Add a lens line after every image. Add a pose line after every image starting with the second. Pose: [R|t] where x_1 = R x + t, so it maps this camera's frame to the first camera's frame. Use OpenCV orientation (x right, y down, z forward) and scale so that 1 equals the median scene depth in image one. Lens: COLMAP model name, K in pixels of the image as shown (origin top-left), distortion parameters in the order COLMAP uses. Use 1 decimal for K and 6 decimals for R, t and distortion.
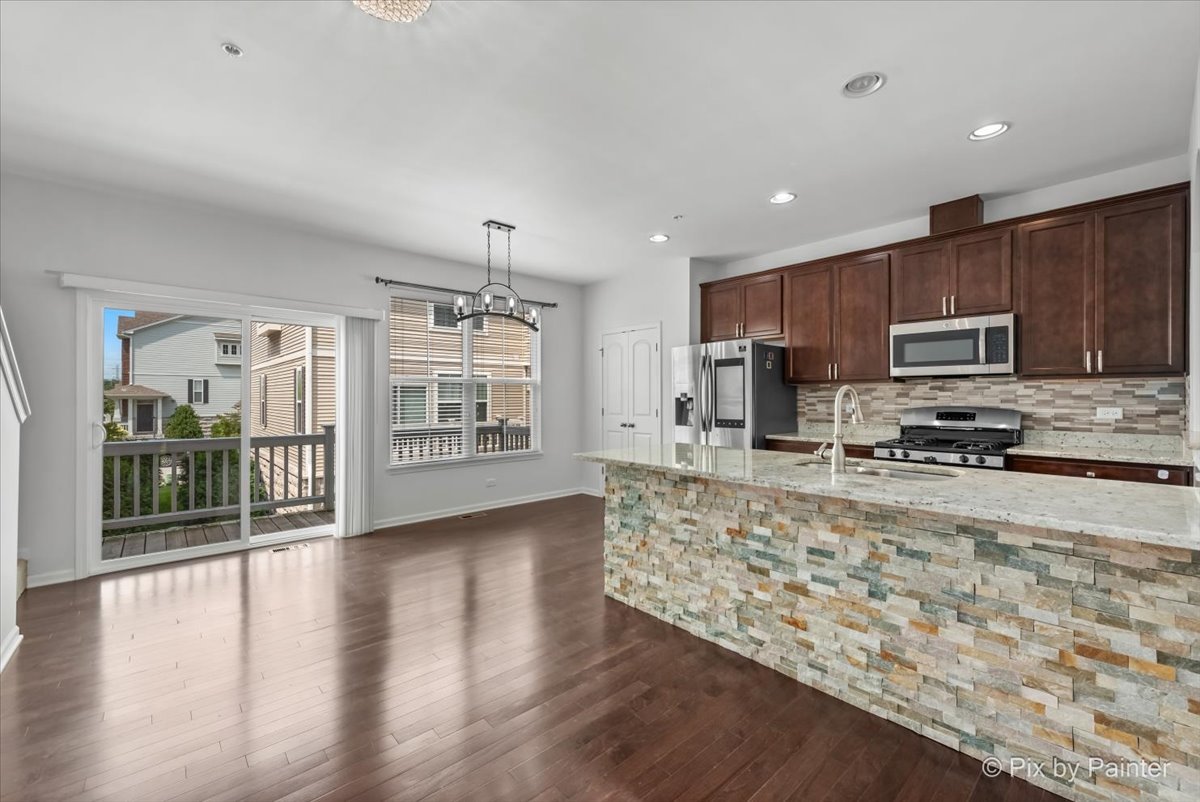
lens RADIAL K [[488.3, 0, 600.0], [0, 488.3, 401.0], [0, 0, 1]] dist [0.000531, -0.000024]
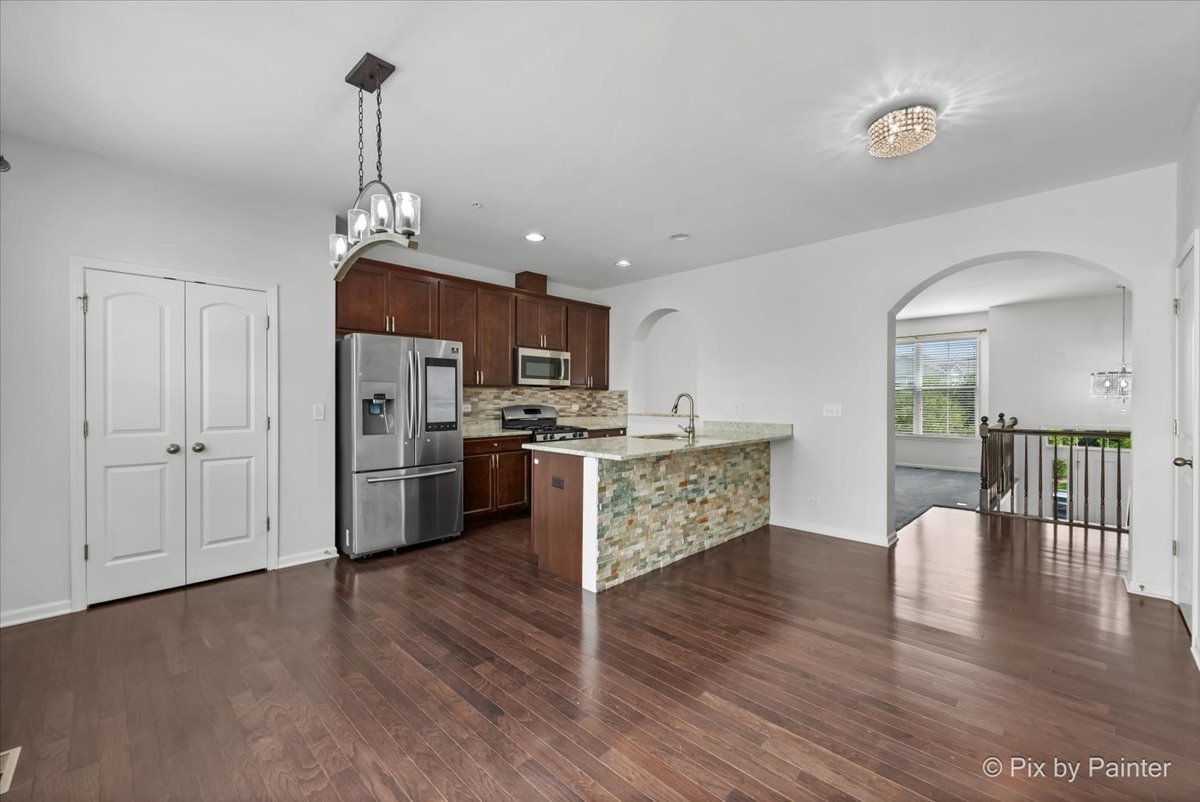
lens RADIAL K [[488.3, 0, 600.0], [0, 488.3, 401.0], [0, 0, 1]] dist [0.000531, -0.000024]
pose [[-0.061800, -0.003247, 0.998083, -0.984448], [0.005460, 0.999979, 0.003592, -0.007361], [-0.998074, 0.005672, -0.061781, 1.032179]]
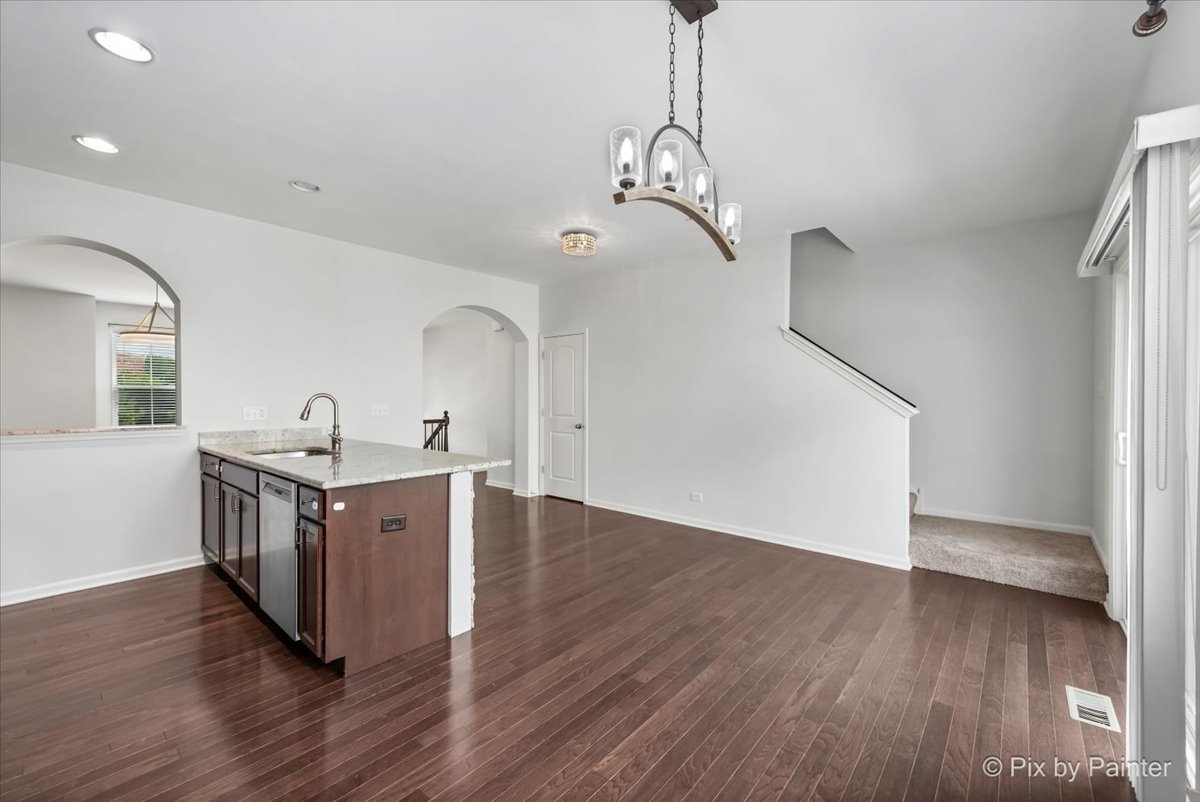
lens RADIAL K [[485.3, 0, 600.0], [0, 485.3, 401.0], [0, 0, 1]] dist [0.000520, 0.000014]
pose [[-0.991892, 0.003897, -0.127026, -0.105122], [0.002012, 0.999886, 0.014965, -0.021281], [0.127069, 0.014588, -0.991787, 1.845432]]
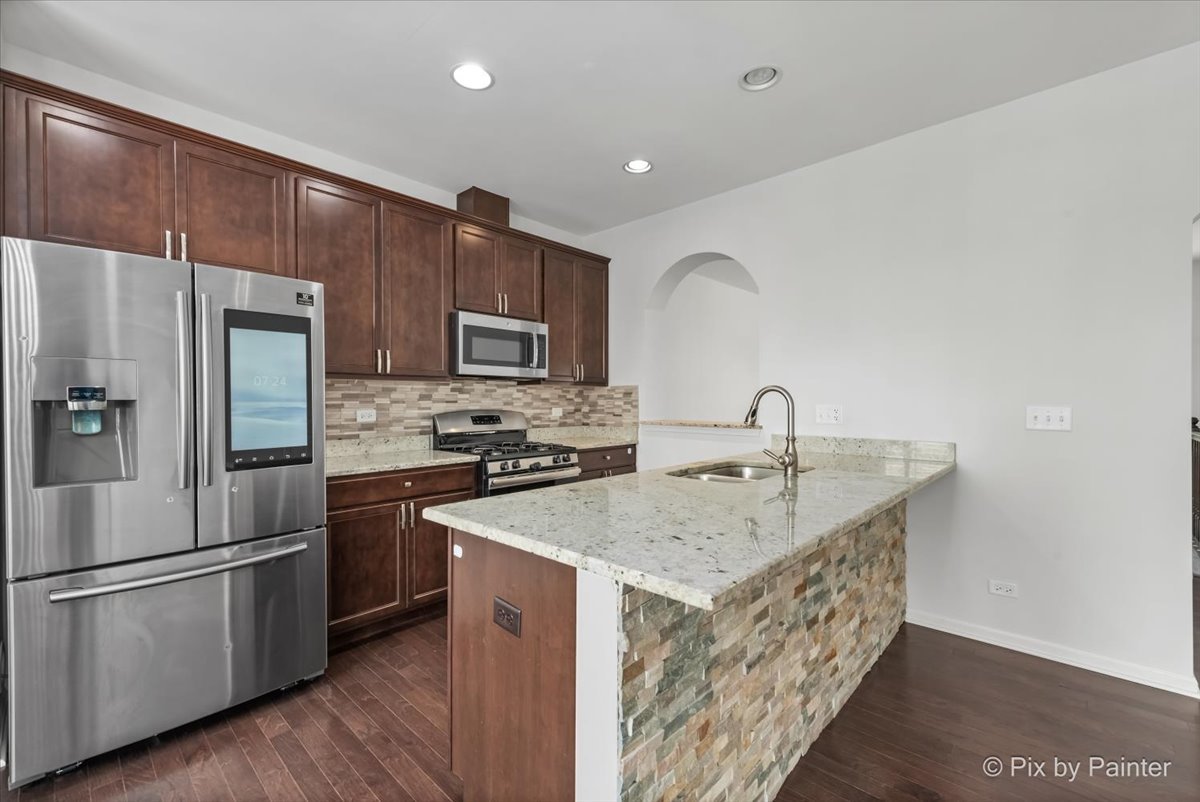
lens RADIAL K [[505.7, 0, 600.0], [0, 505.7, 401.0], [0, 0, 1]] dist [0.001620, 0.000004]
pose [[-0.091704, 0.000723, 0.995786, -0.319084], [0.010475, 0.999945, 0.000238, -0.004019], [-0.995731, 0.010452, -0.091707, 1.018797]]
